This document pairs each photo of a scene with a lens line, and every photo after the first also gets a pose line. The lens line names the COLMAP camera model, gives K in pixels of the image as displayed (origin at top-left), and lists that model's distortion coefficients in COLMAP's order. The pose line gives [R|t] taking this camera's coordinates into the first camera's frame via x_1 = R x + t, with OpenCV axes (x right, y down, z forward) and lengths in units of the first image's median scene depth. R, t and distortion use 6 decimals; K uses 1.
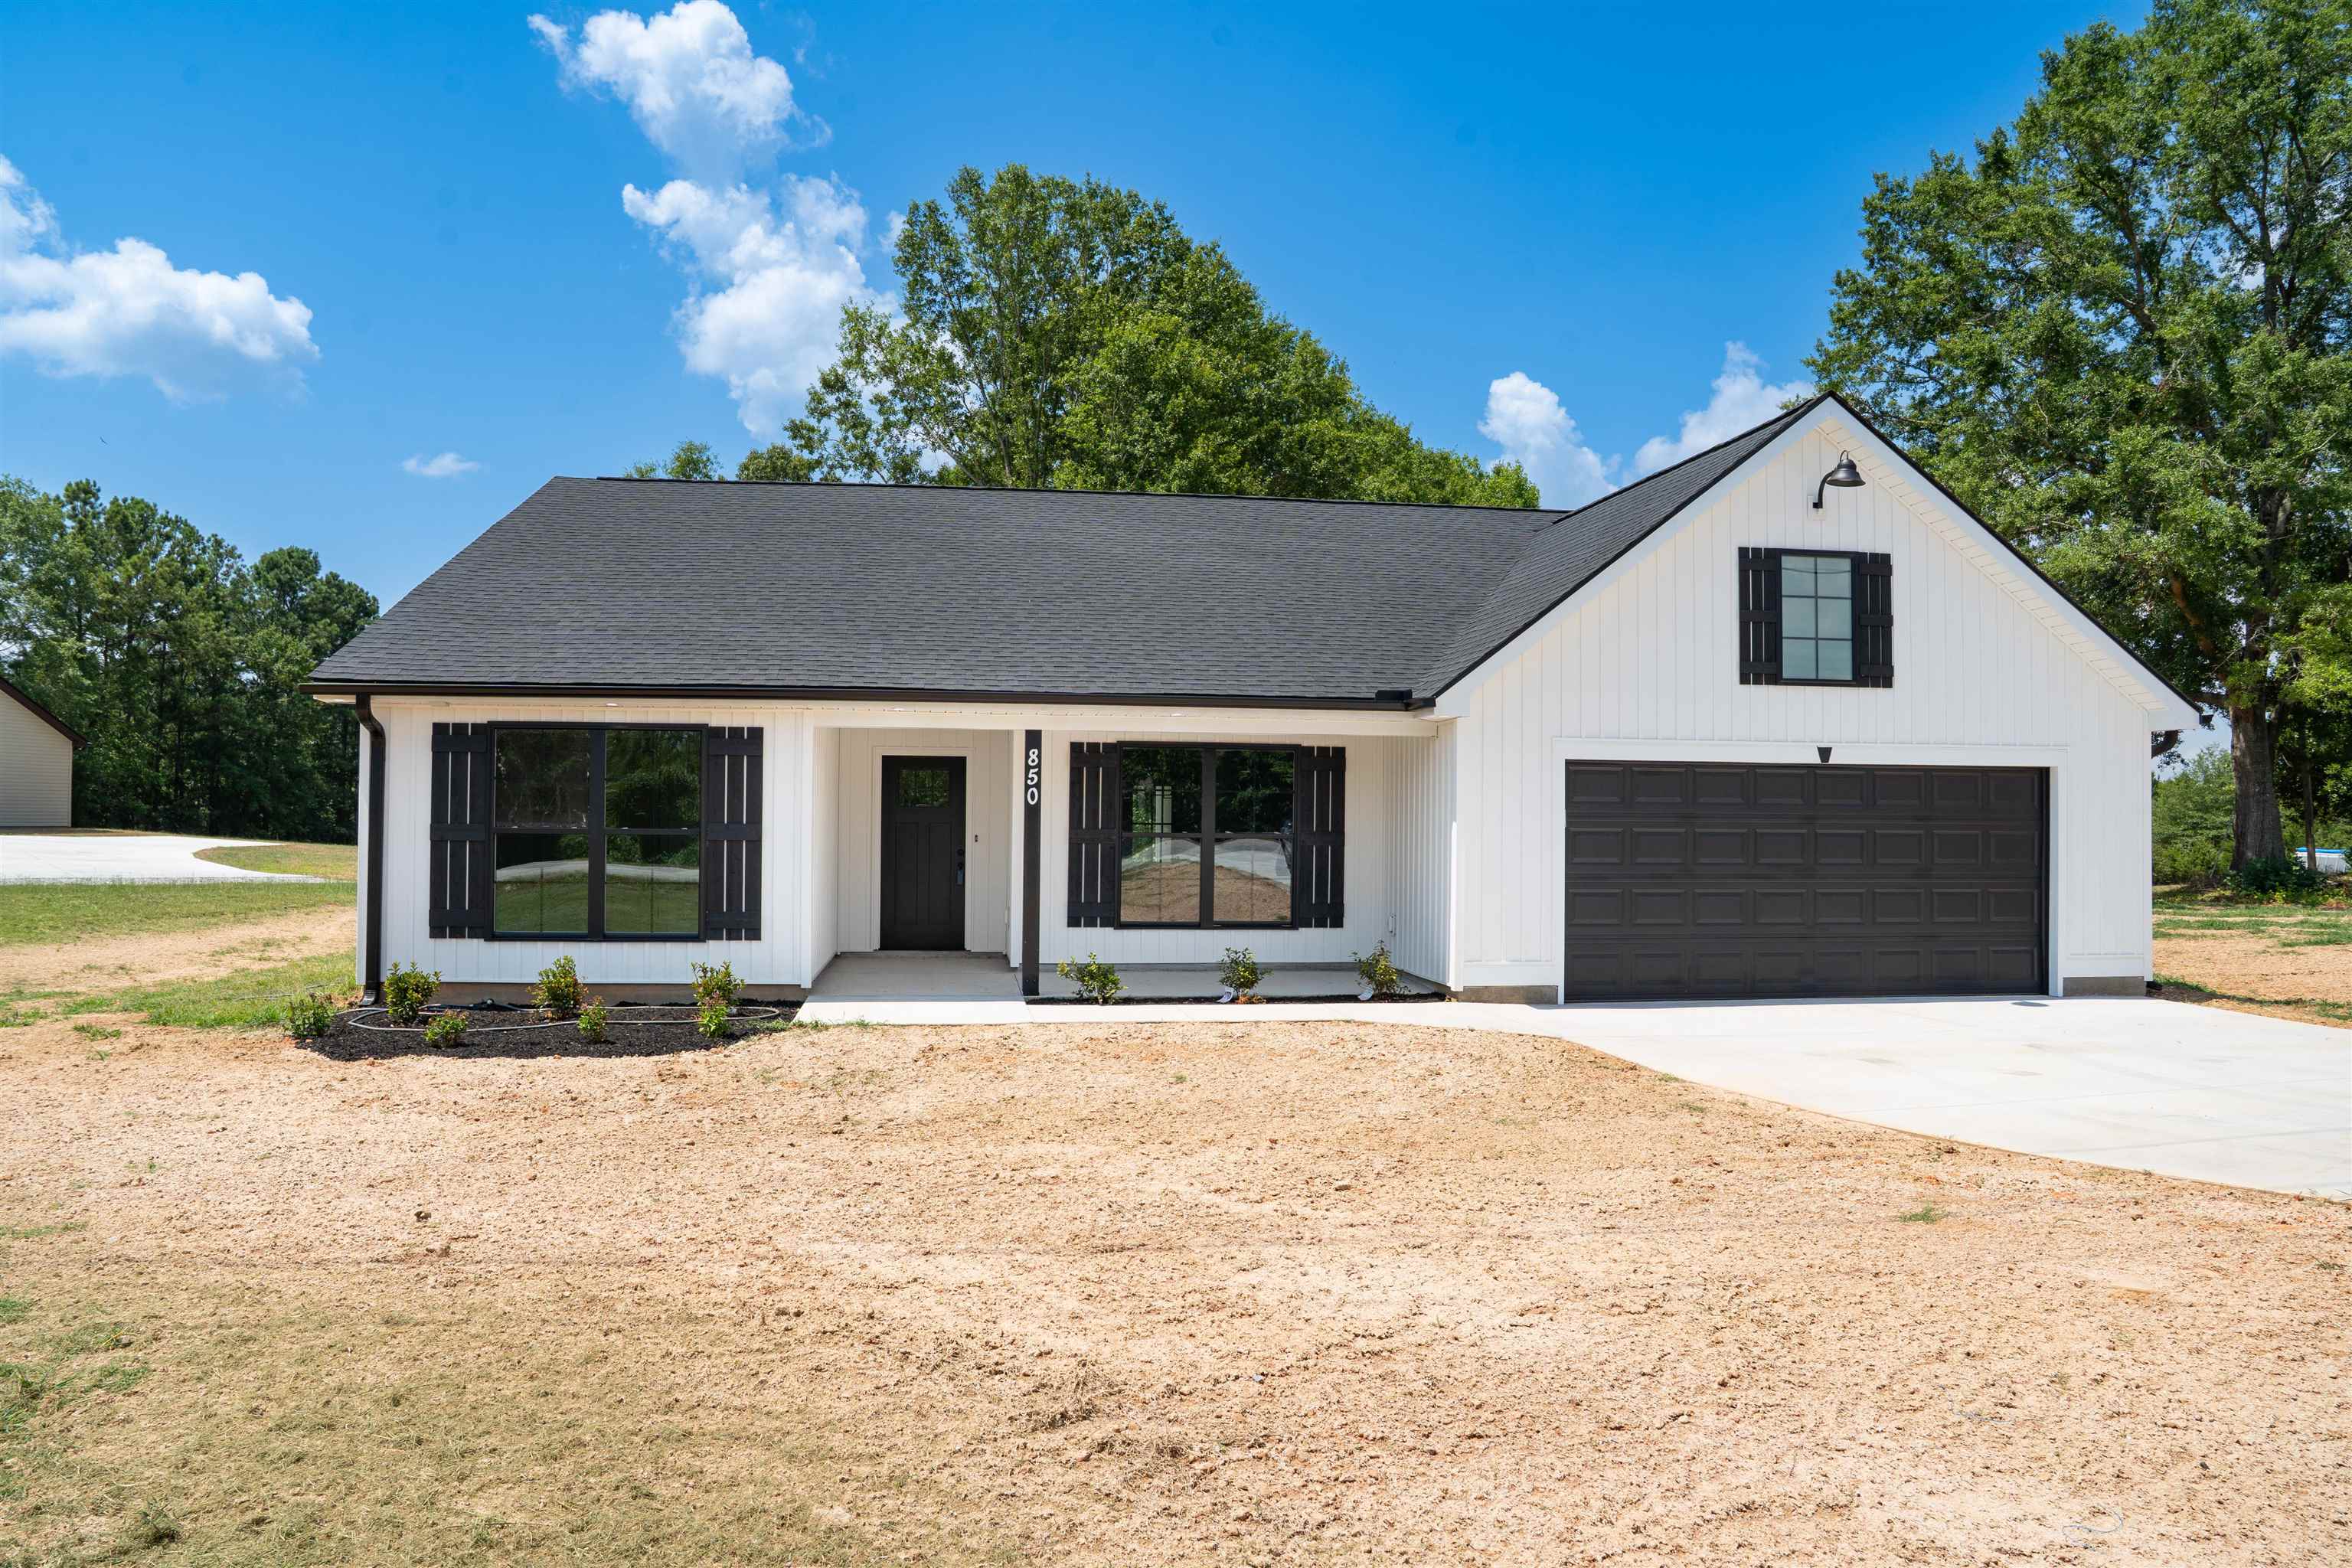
lens RADIAL K [[1608.2, 0, 1176.0], [0, 1608.2, 784.0], [0, 0, 1]] dist [-0.129696, 0.092405]
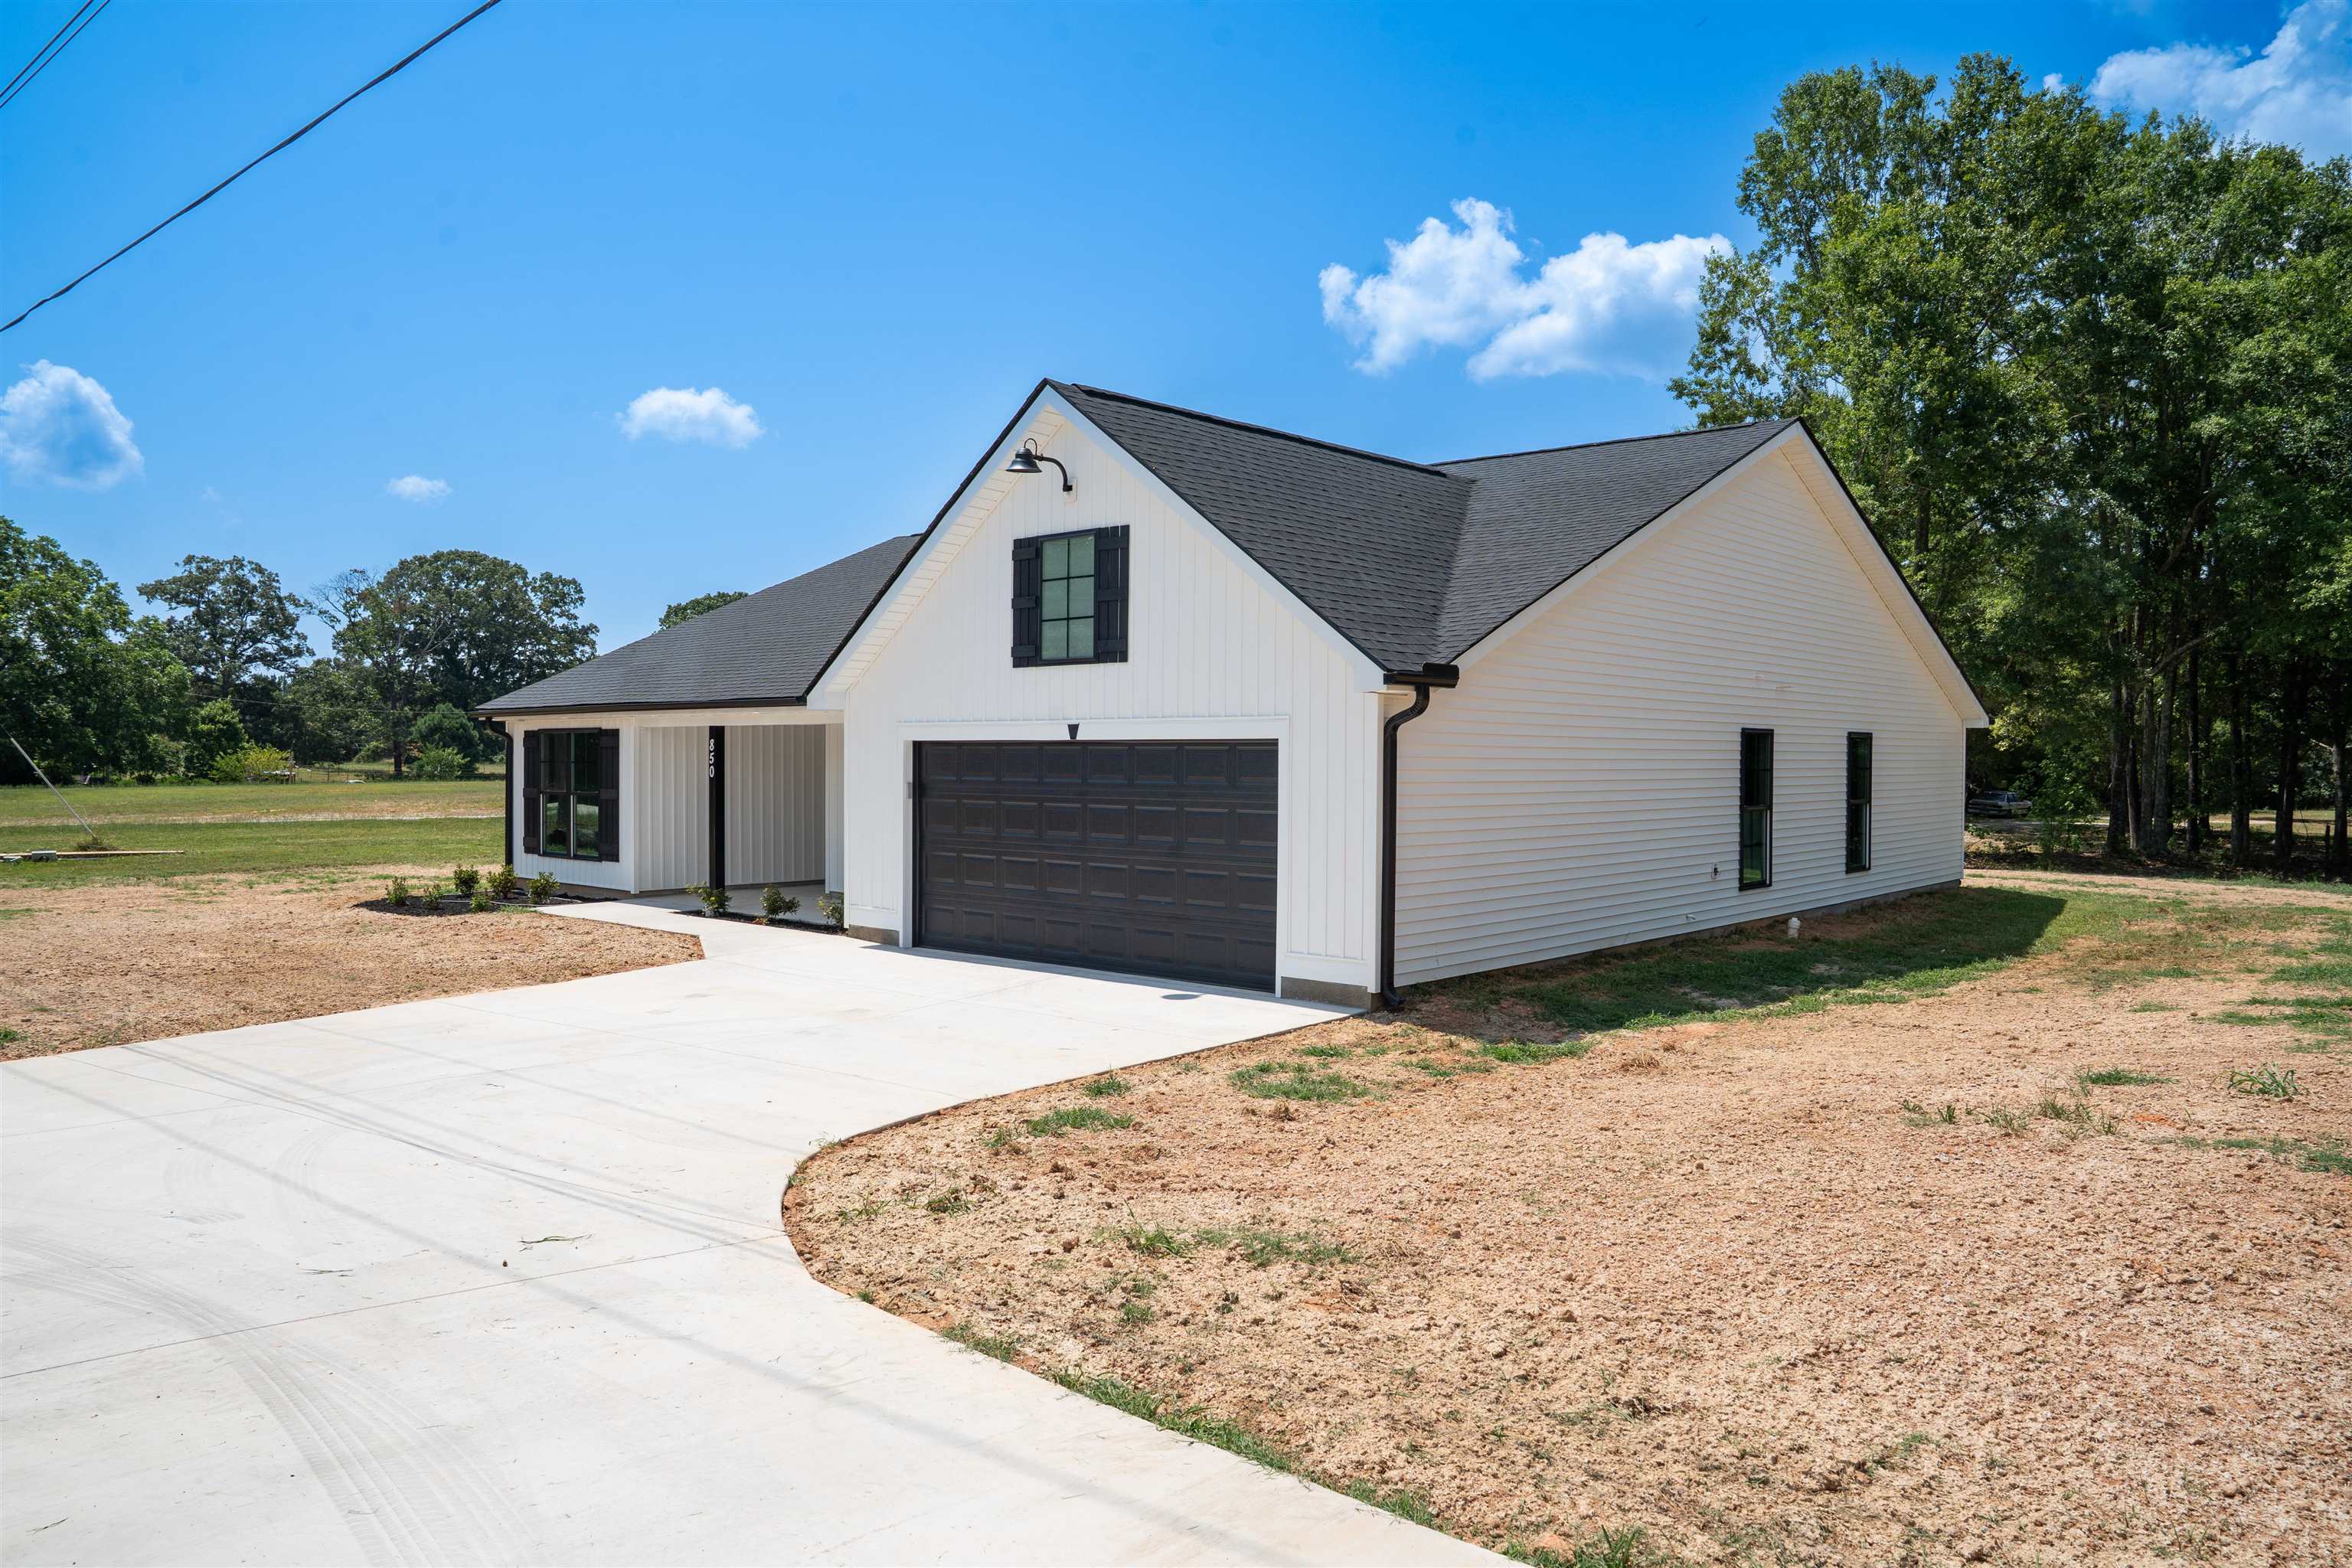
lens RADIAL K [[1645.4, 0, 1176.0], [0, 1645.4, 784.0], [0, 0, 1]] dist [-0.134016, 0.103732]
pose [[0.645430, 0.007059, -0.763787, 1.228250], [0.020333, 0.999444, 0.026420, -0.010932], [0.763549, -0.032582, 0.644927, 0.349738]]
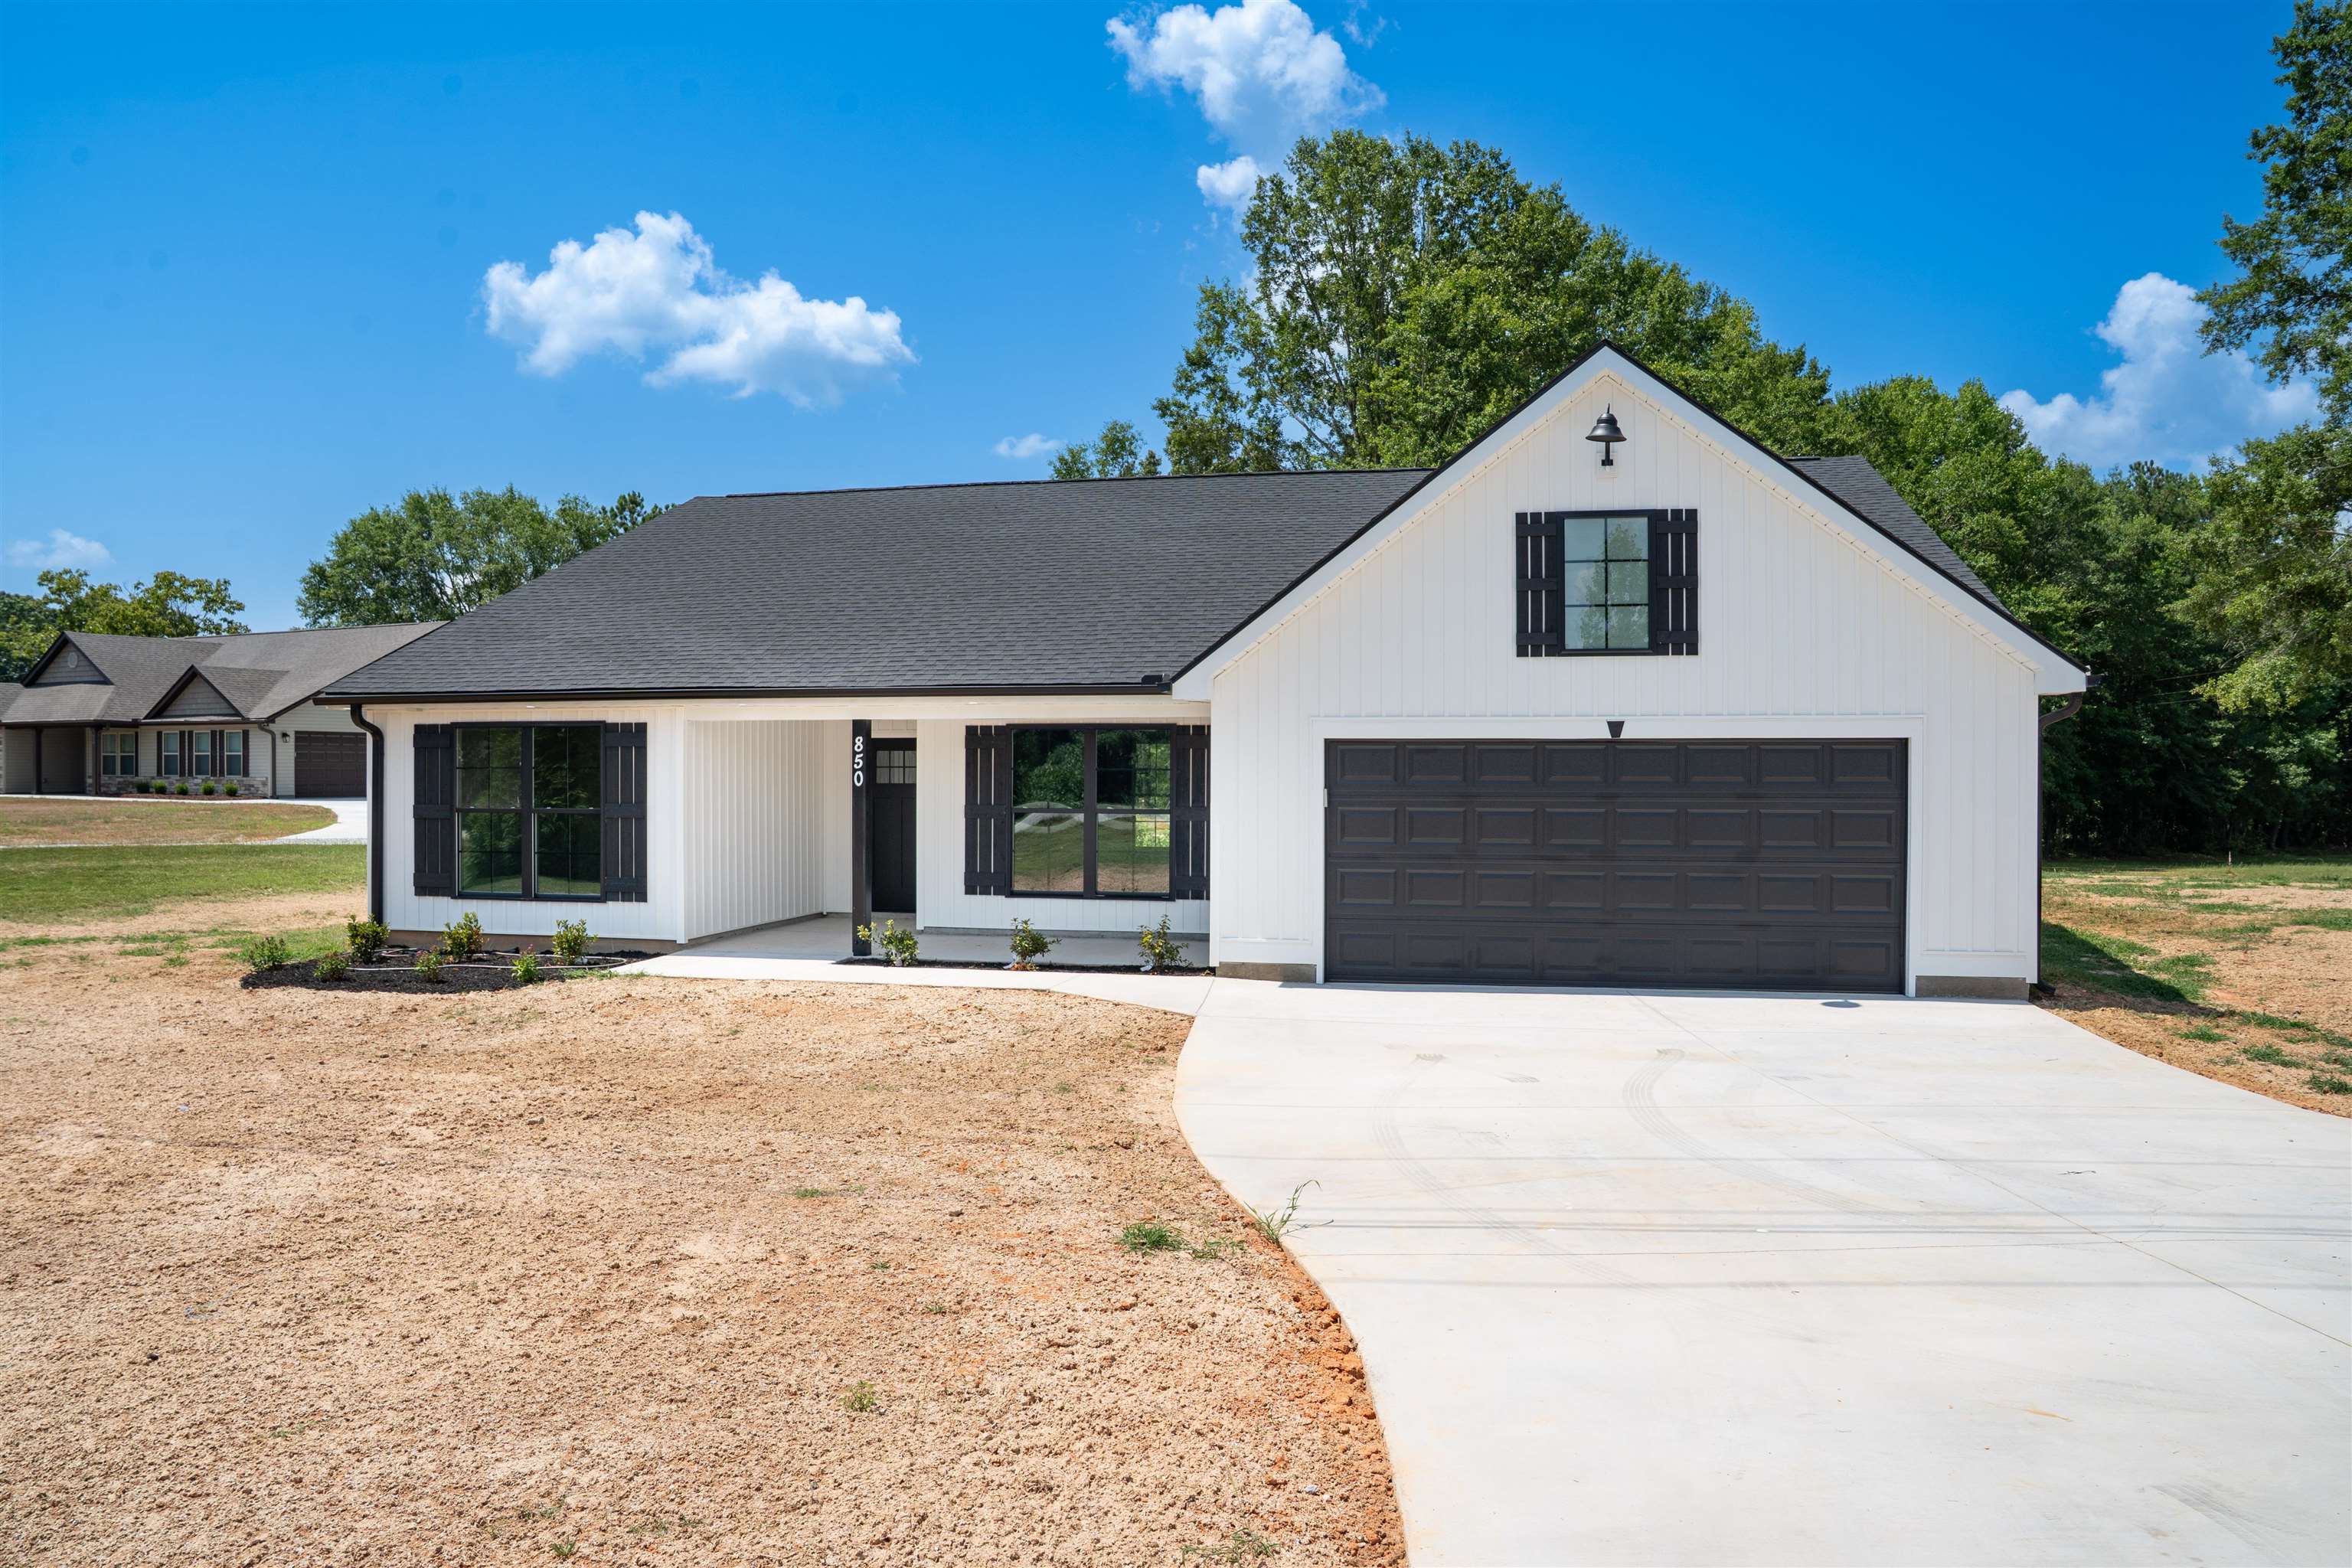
lens RADIAL K [[1608.4, 0, 1172.1], [0, 1608.4, 761.0], [0, 0, 1]] dist [-0.143479, 0.113410]
pose [[0.940735, -0.009289, -0.339014, 0.467923], [0.014648, 0.999805, 0.013251, -0.015446], [0.338825, -0.017431, 0.940688, 0.021002]]
